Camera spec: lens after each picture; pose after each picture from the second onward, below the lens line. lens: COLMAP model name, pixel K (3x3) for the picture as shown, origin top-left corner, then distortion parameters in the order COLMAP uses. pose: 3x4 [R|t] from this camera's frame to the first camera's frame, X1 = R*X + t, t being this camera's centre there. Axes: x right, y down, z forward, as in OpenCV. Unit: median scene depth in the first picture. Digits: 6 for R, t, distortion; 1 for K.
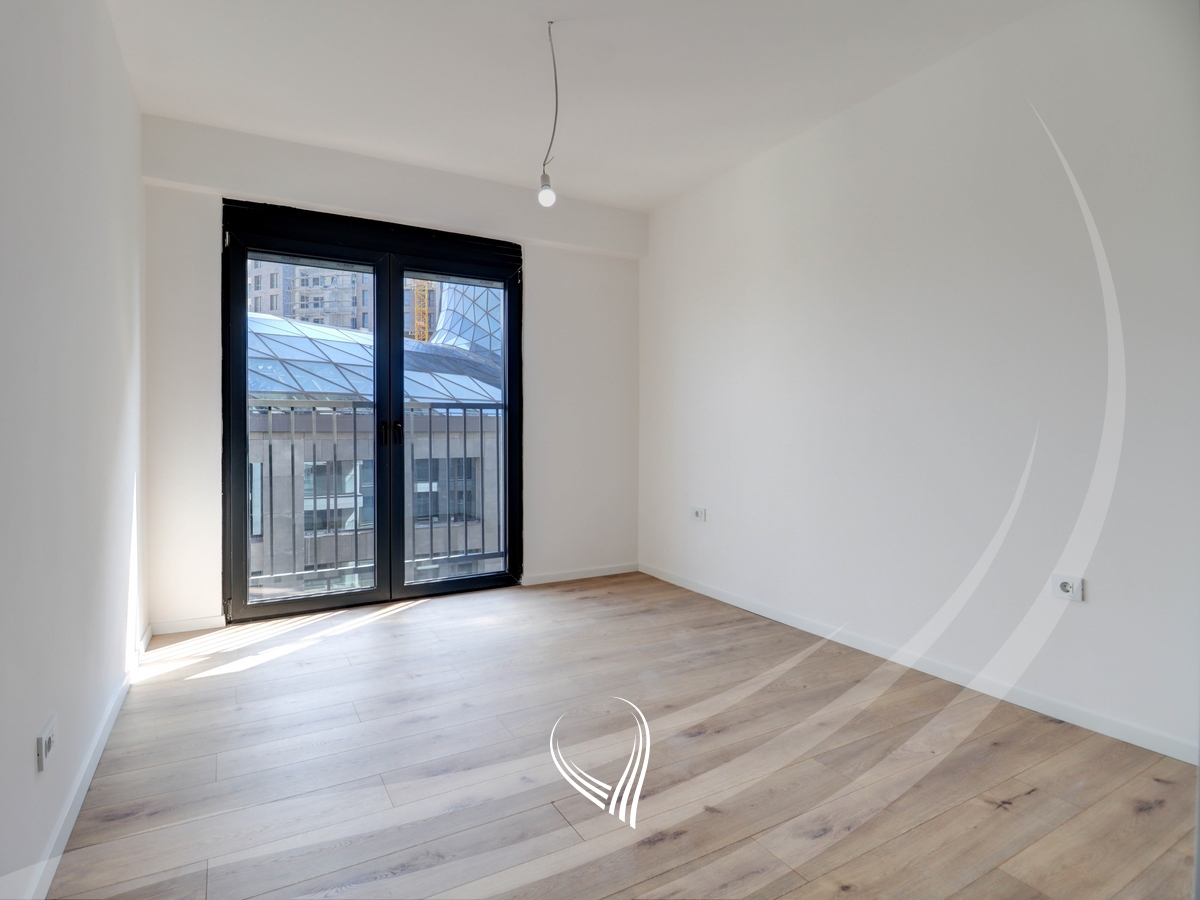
lens RADIAL K [[636.6, 0, 604.4], [0, 636.6, 446.4], [0, 0, 1]] dist [-0.001332, -0.001745]
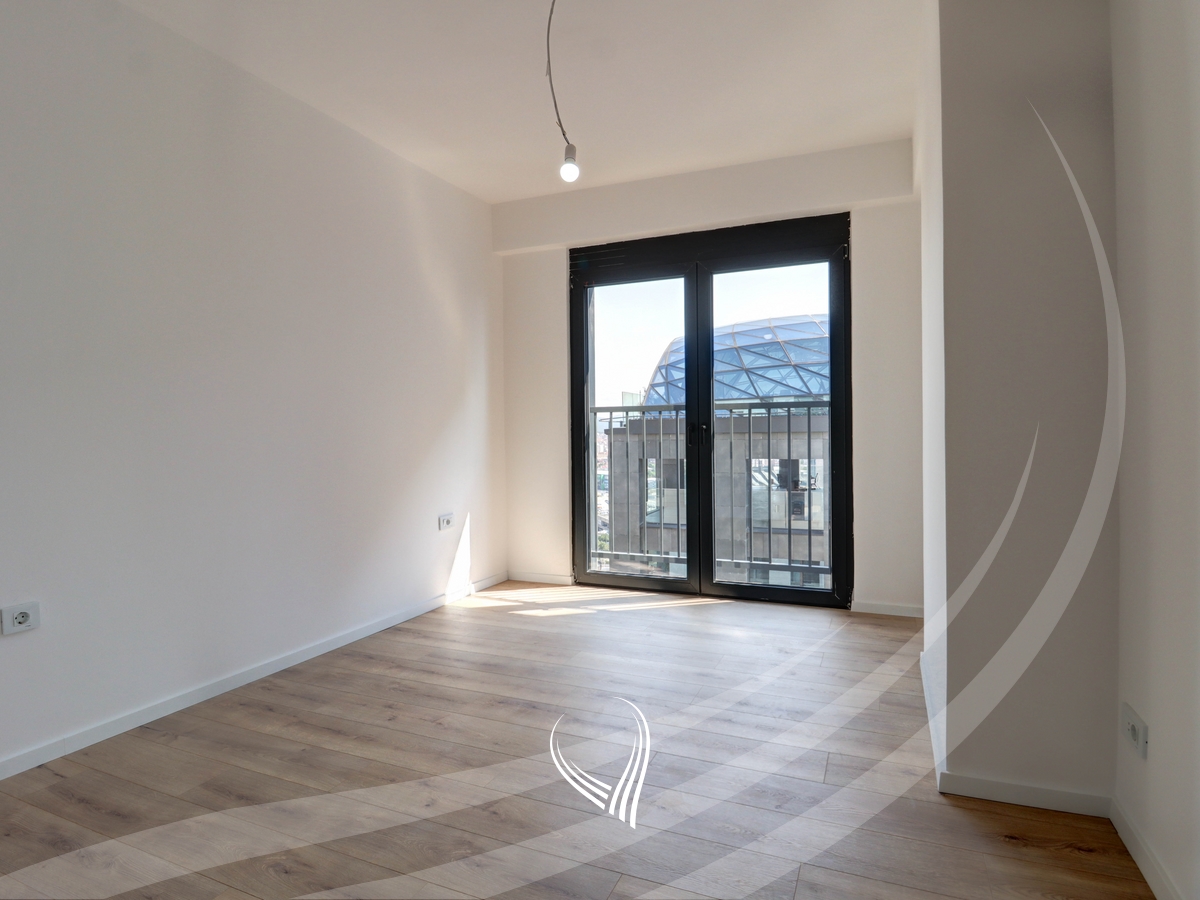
lens RADIAL K [[630.8, 0, 600.0], [0, 630.8, 450.0], [0, 0, 1]] dist [0.085443, -0.000391]
pose [[0.620375, 0.020213, -0.784045, 0.363912], [-0.015245, 0.999790, 0.013712, -0.006239], [0.784157, 0.003446, 0.620553, 0.215860]]
